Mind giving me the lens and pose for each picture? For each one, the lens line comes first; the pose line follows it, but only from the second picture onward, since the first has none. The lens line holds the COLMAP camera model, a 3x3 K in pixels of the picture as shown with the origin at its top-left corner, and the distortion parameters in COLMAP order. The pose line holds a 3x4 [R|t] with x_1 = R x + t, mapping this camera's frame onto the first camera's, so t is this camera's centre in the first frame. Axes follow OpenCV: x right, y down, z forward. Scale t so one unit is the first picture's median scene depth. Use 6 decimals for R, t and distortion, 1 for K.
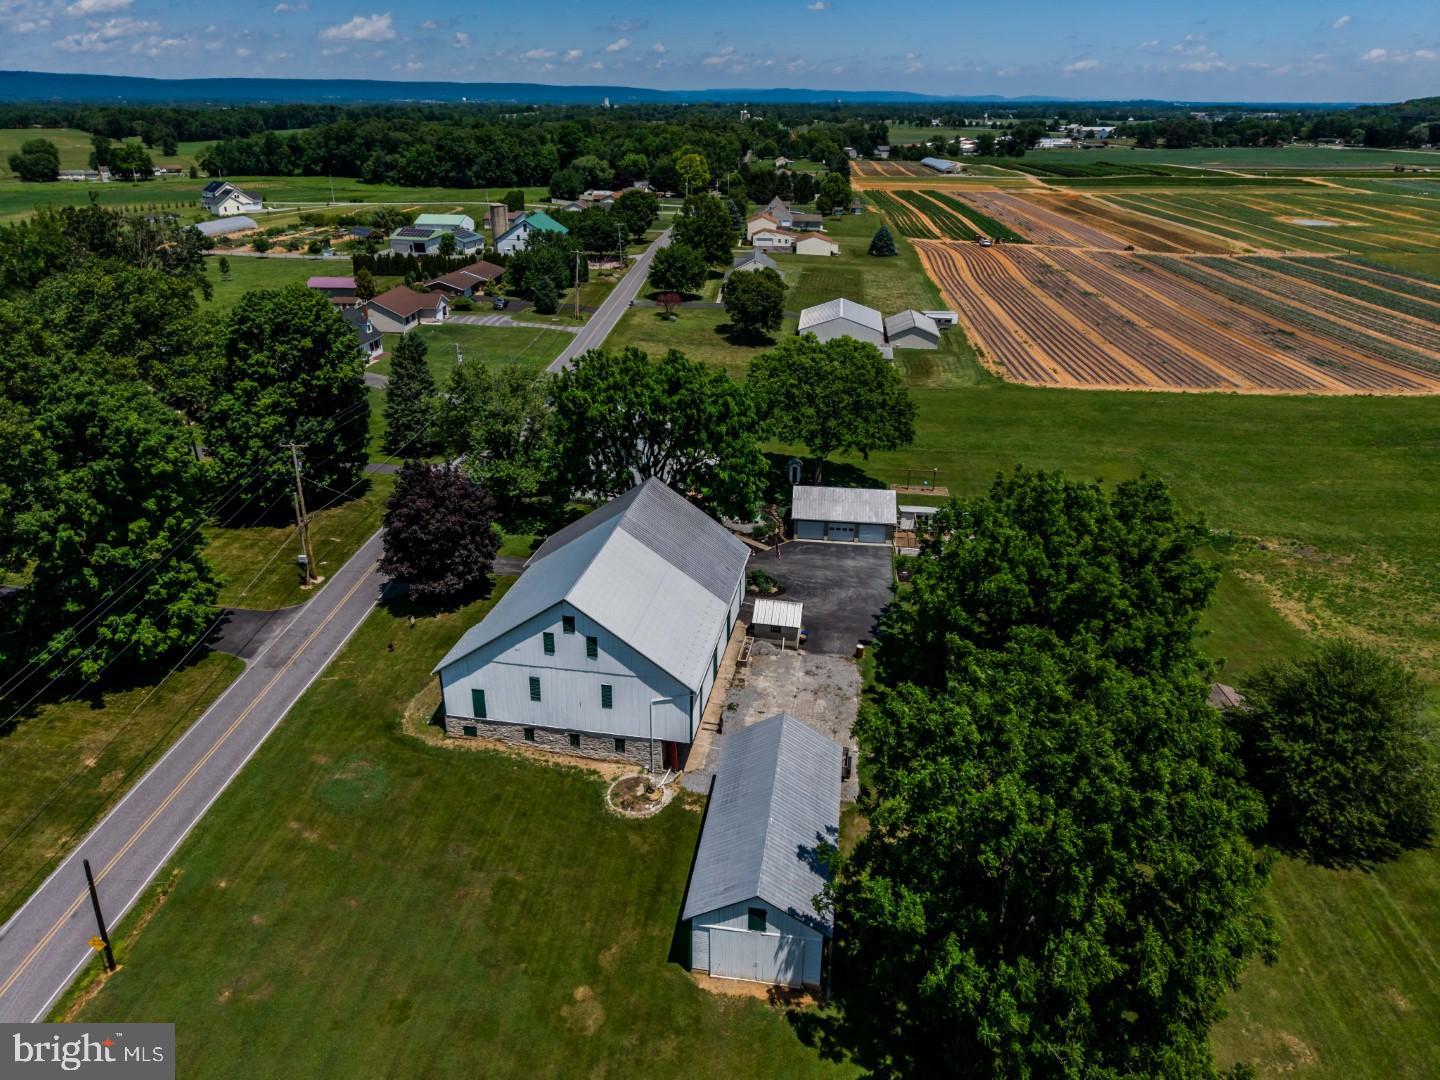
lens RADIAL K [[973.3, 0, 710.9], [0, 973.3, 522.2], [0, 0, 1]] dist [0.005919, -0.003798]
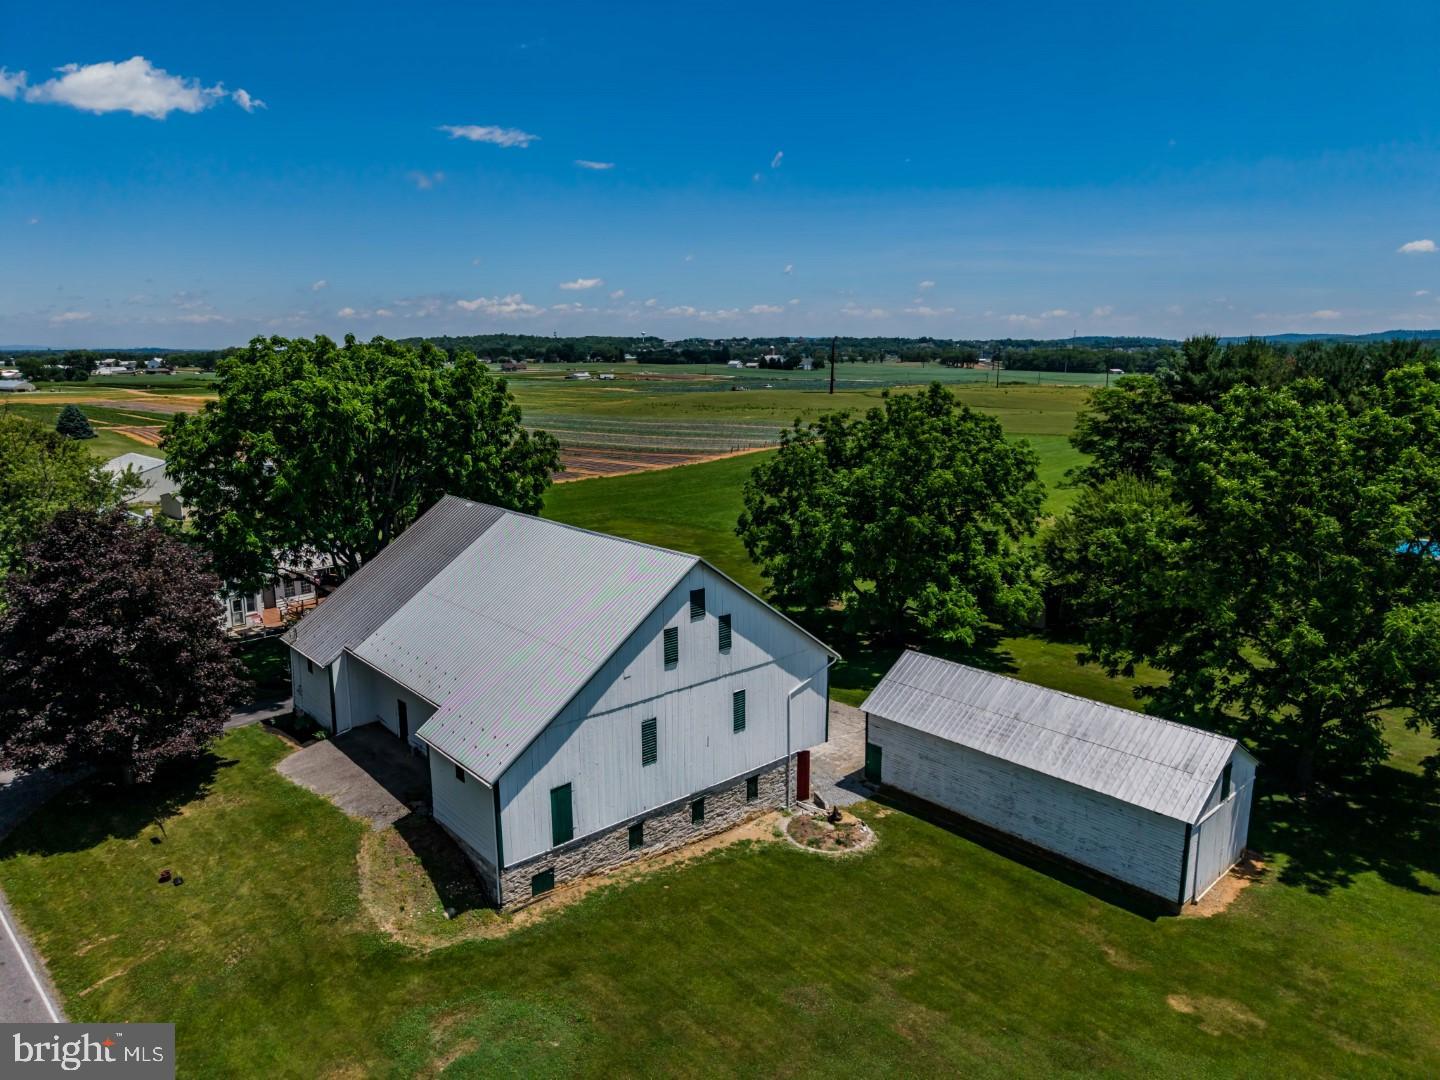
lens RADIAL K [[973.3, 0, 710.9], [0, 973.3, 522.2], [0, 0, 1]] dist [0.005919, -0.003798]
pose [[0.618077, -0.144852, 0.772657, -0.245743], [0.319861, 0.944177, -0.078862, 0.042463], [-0.718101, 0.295885, 0.629907, 0.229102]]
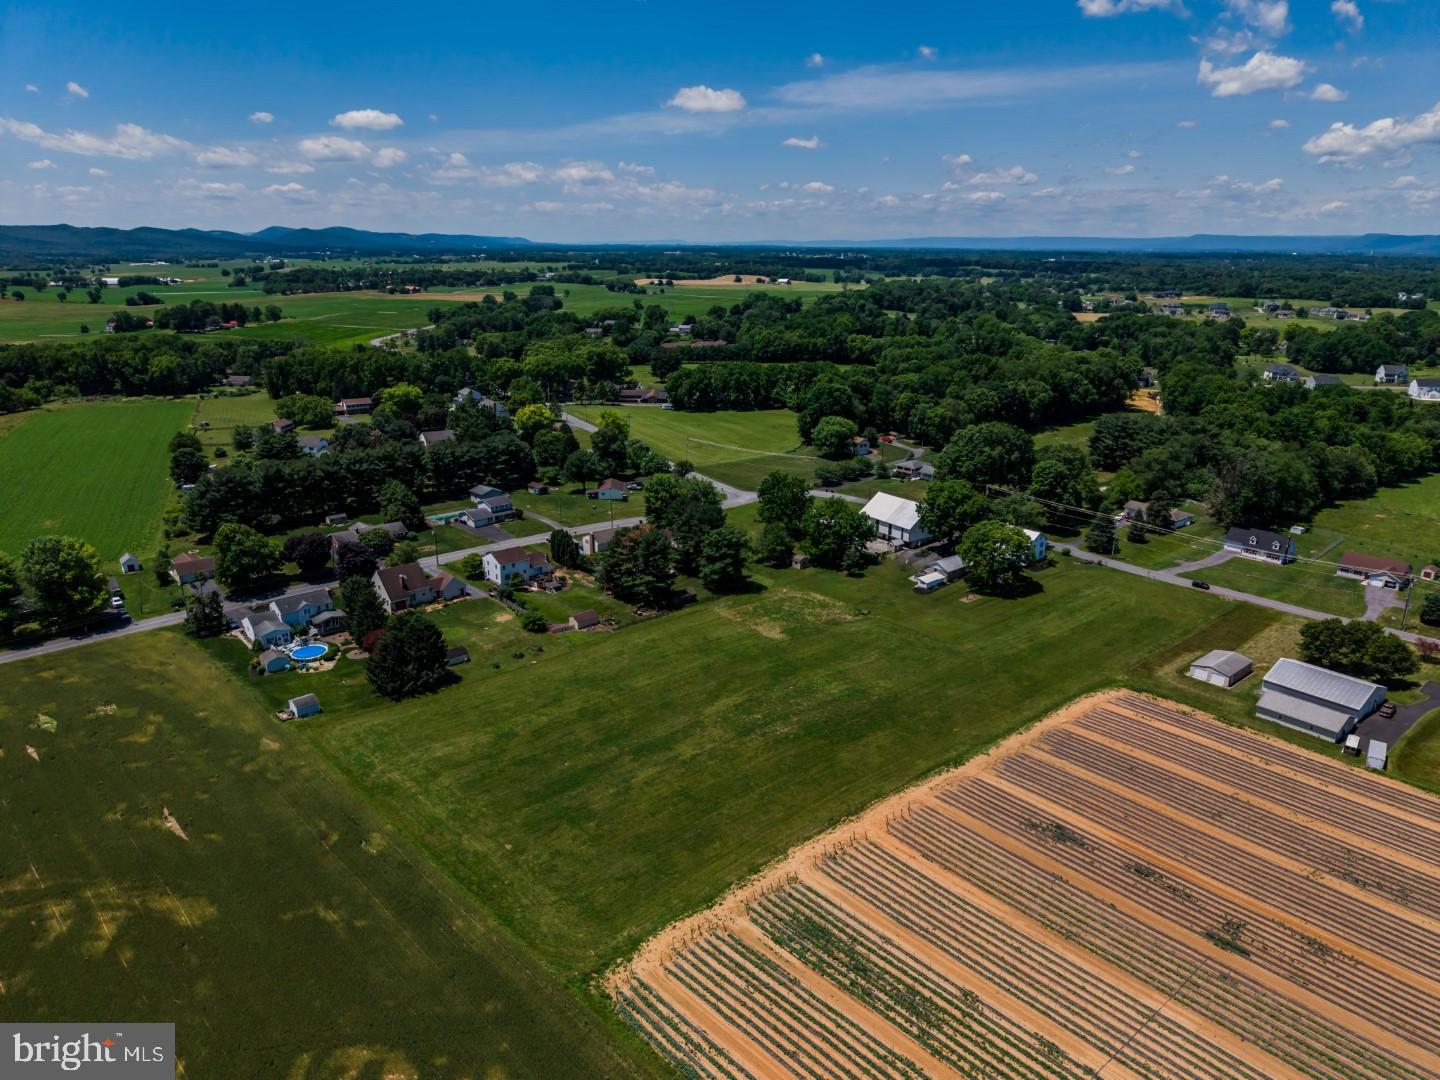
lens RADIAL K [[960.8, 0, 713.7], [0, 960.8, 535.8], [0, 0, 1]] dist [0.062319, -0.083371]
pose [[-0.693977, 0.200698, -0.691459, 1.588909], [-0.295923, 0.795992, 0.528040, -0.854897], [0.656373, 0.571066, -0.493009, 1.205398]]
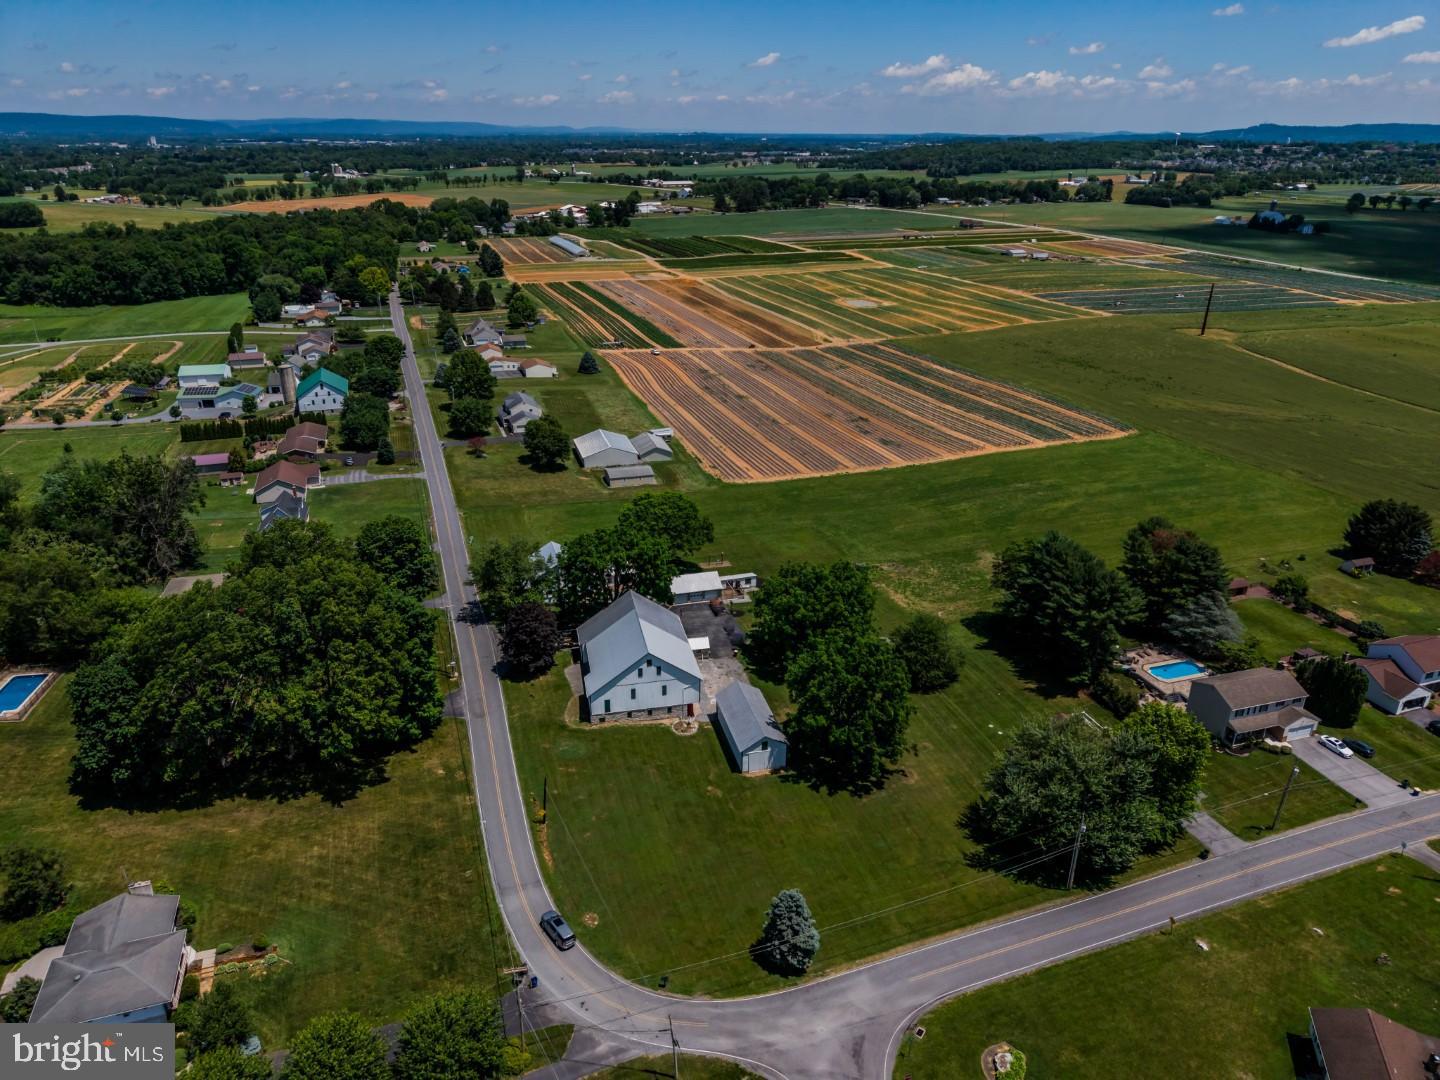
lens RADIAL K [[960.8, 0, 713.7], [0, 960.8, 535.8], [0, 0, 1]] dist [0.062319, -0.083371]
pose [[0.919974, -0.151128, 0.361675, -0.321915], [0.155488, 0.987688, 0.017204, -0.088397], [-0.359822, 0.040409, 0.932146, -0.512509]]
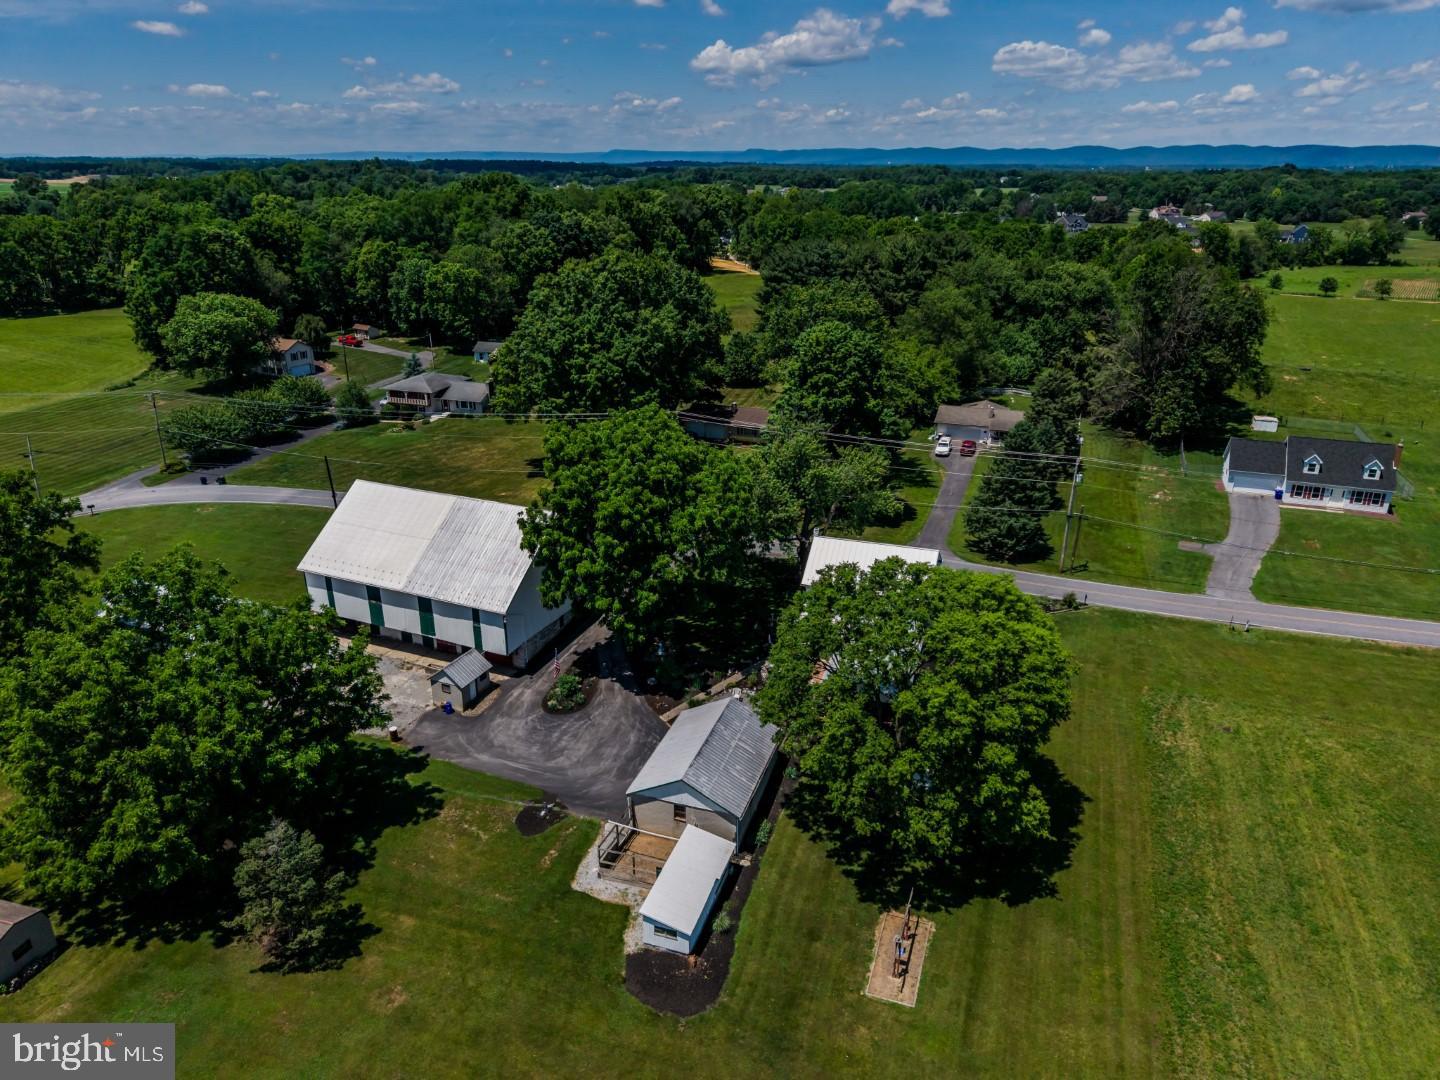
lens RADIAL K [[960.8, 0, 713.7], [0, 960.8, 535.8], [0, 0, 1]] dist [0.062319, -0.083371]
pose [[-0.223932, 0.347104, -0.910699, 0.442913], [-0.393584, 0.822636, 0.410318, -0.269160], [0.891598, 0.450320, -0.047600, 0.626181]]
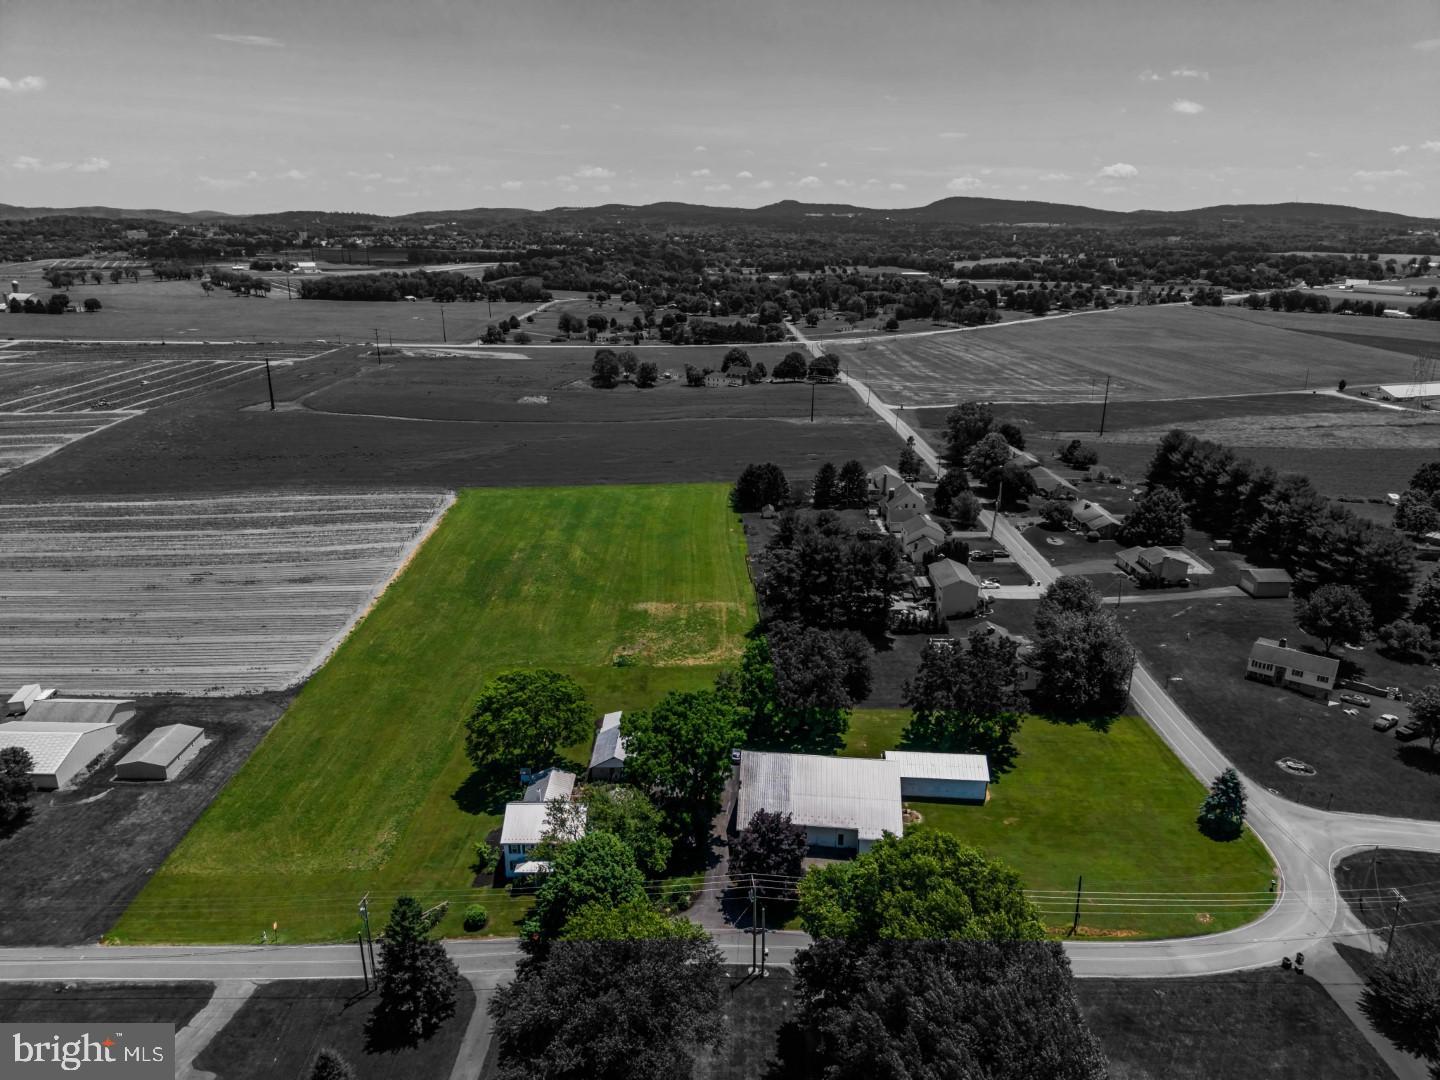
lens RADIAL K [[960.8, 0, 713.7], [0, 960.8, 535.8], [0, 0, 1]] dist [0.062319, -0.083371]
pose [[-0.091282, -0.318849, 0.943400, -0.802461], [0.394773, 0.858148, 0.328233, -0.496160], [-0.914233, 0.402390, 0.047540, 0.418129]]
